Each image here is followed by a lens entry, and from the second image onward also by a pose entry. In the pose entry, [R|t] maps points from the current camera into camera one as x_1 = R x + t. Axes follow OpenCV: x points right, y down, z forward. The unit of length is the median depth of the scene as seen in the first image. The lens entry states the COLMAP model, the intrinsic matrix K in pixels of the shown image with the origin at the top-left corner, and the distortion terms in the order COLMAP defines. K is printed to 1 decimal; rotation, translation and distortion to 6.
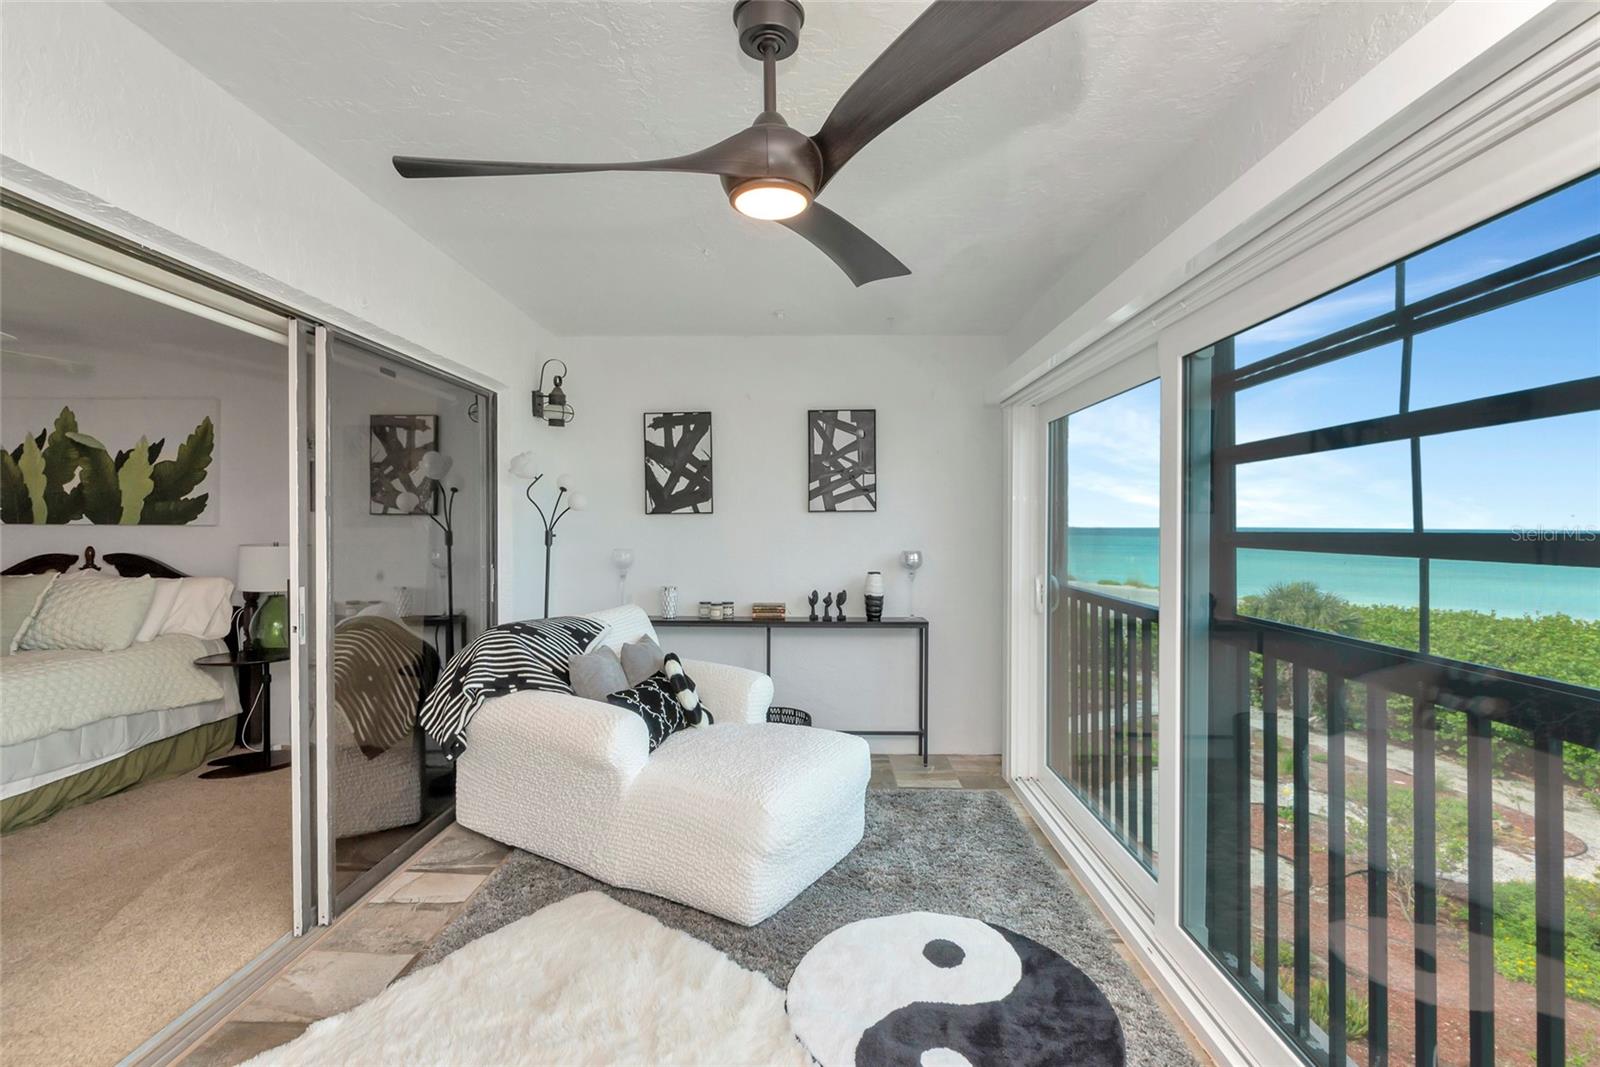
lens RADIAL K [[699.8, 0, 803.4], [0, 699.8, 529.6], [0, 0, 1]] dist [-0.007894, -0.000269]
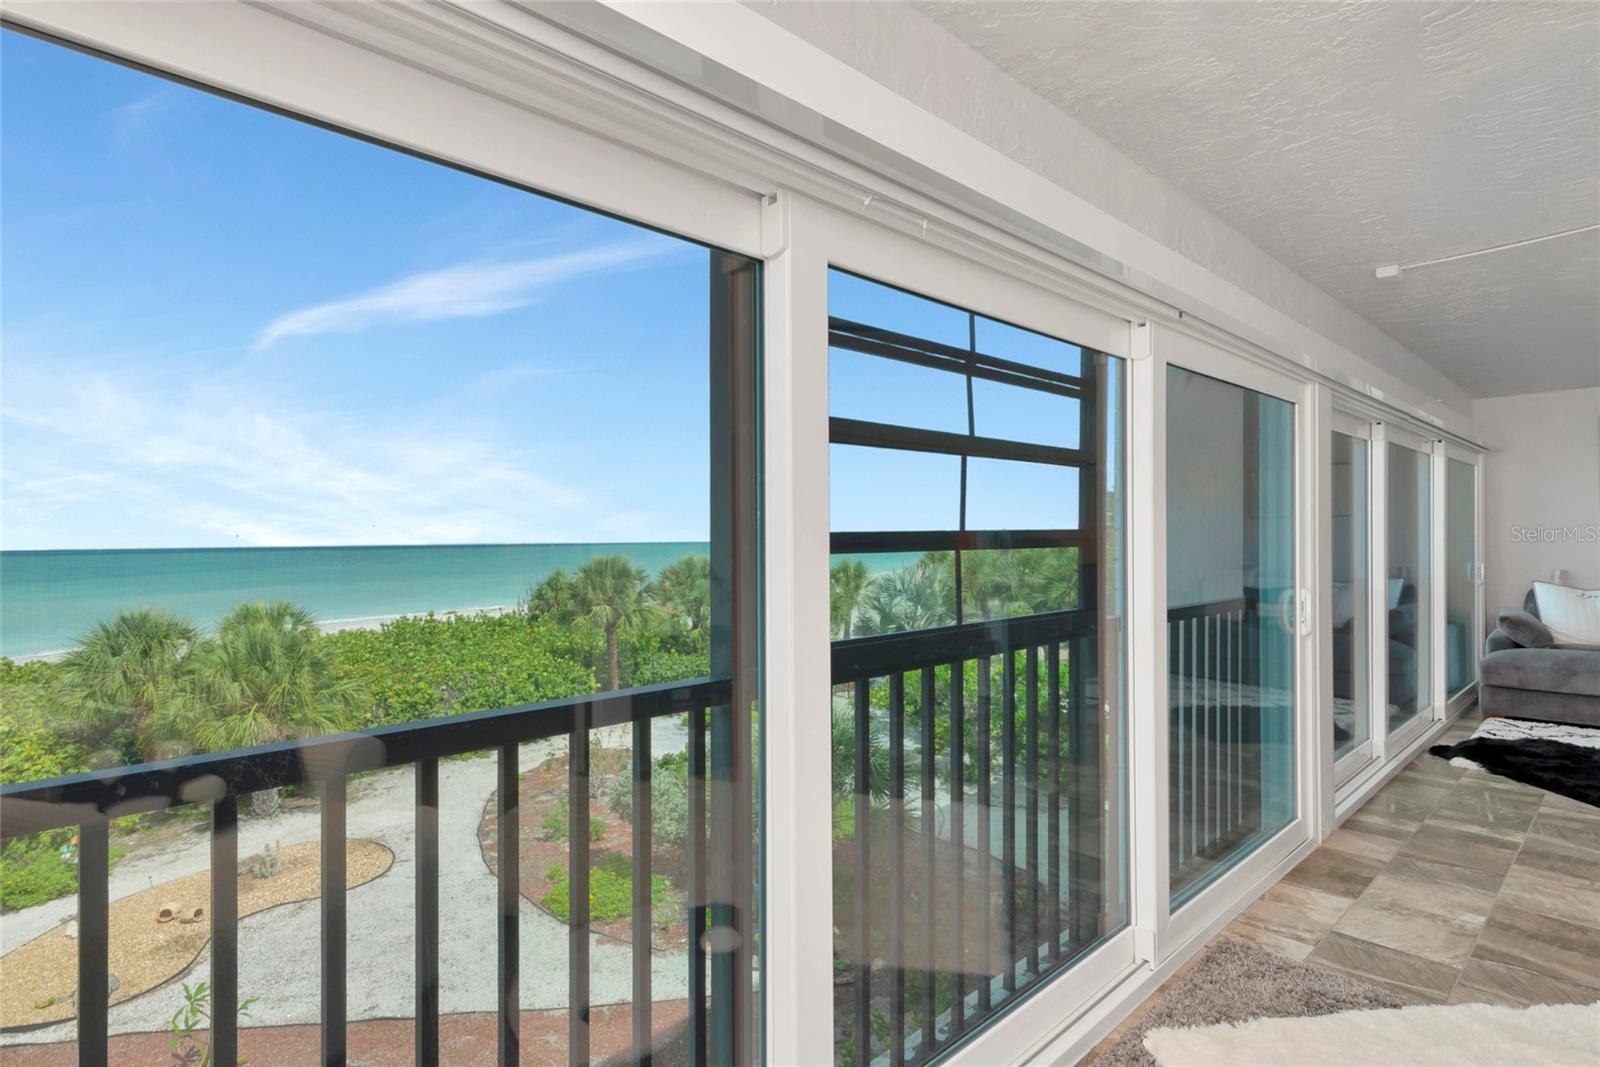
lens RADIAL K [[810.7, 0, 804.2], [0, 810.7, 554.7], [0, 0, 1]] dist [0.044252, 0.000048]
pose [[-0.735819, -0.009399, 0.677113, 0.028623], [0.013620, 0.999496, 0.028674, -0.000197], [-0.677041, 0.030321, -0.735320, 0.808610]]
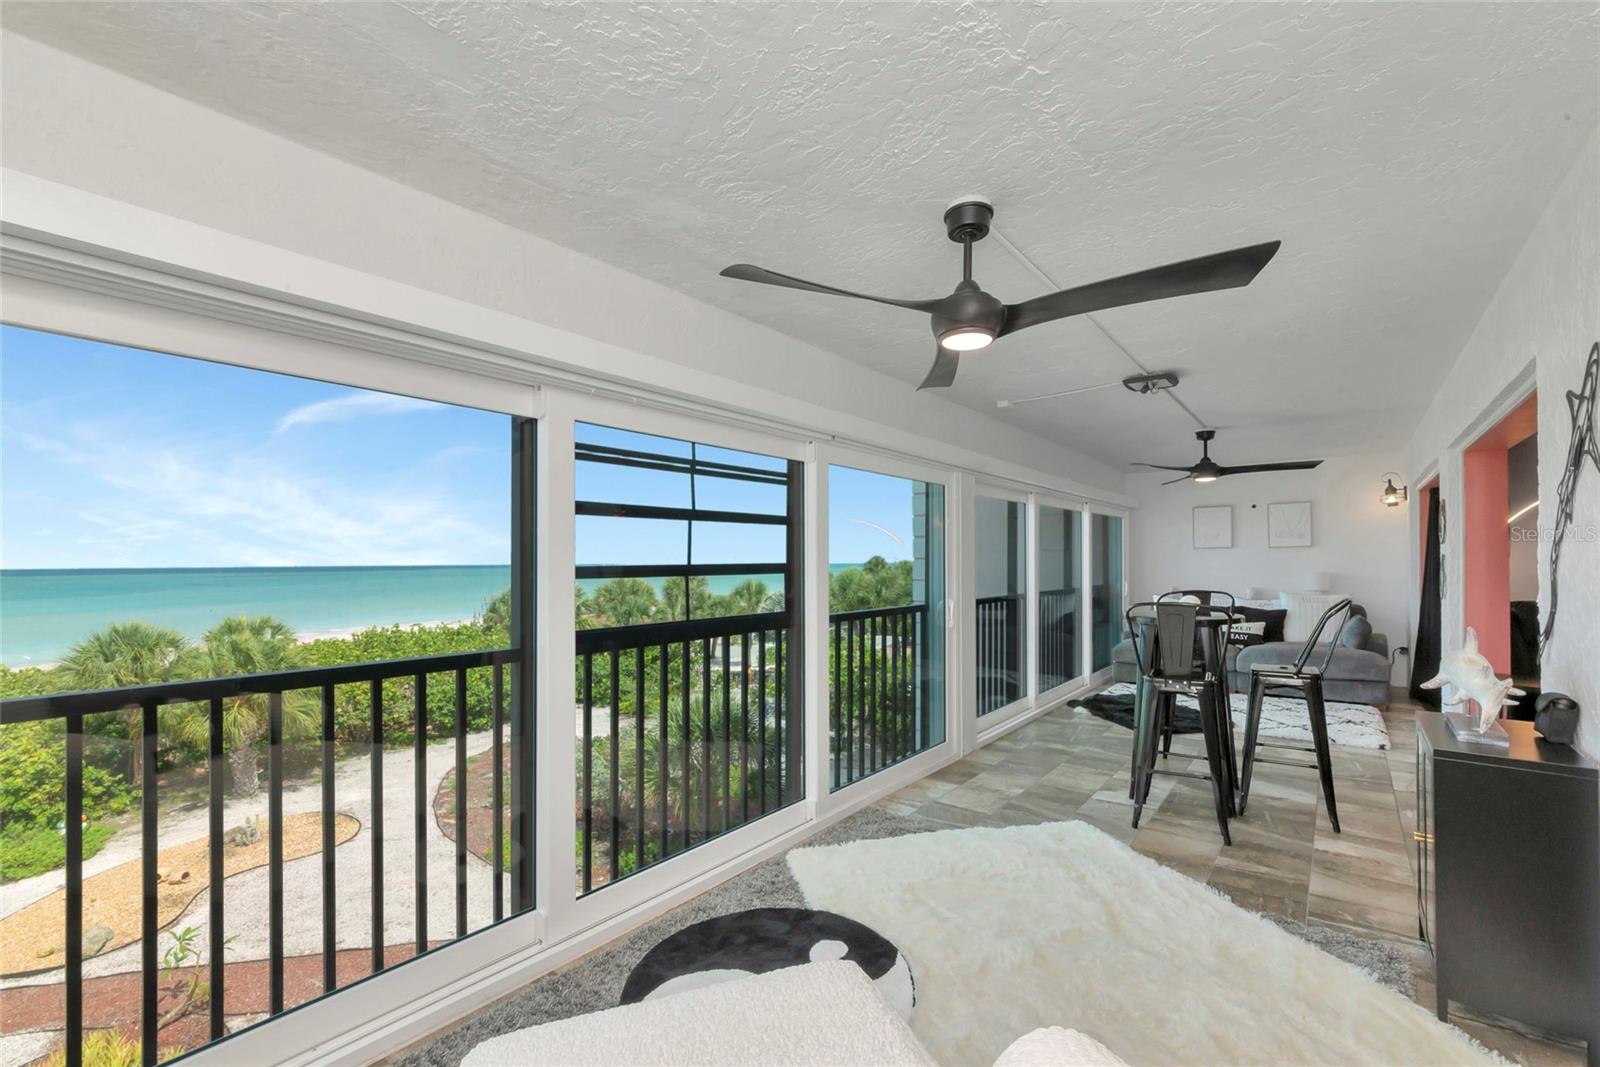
lens RADIAL K [[671.9, 0, 800.4], [0, 671.9, 544.3], [0, 0, 1]] dist [-0.026969, 0.007743]
pose [[-0.788443, 0.018381, 0.614833, -0.249363], [0.009929, 0.999803, -0.017158, -0.007514], [-0.615027, -0.007423, -0.788471, 0.868341]]
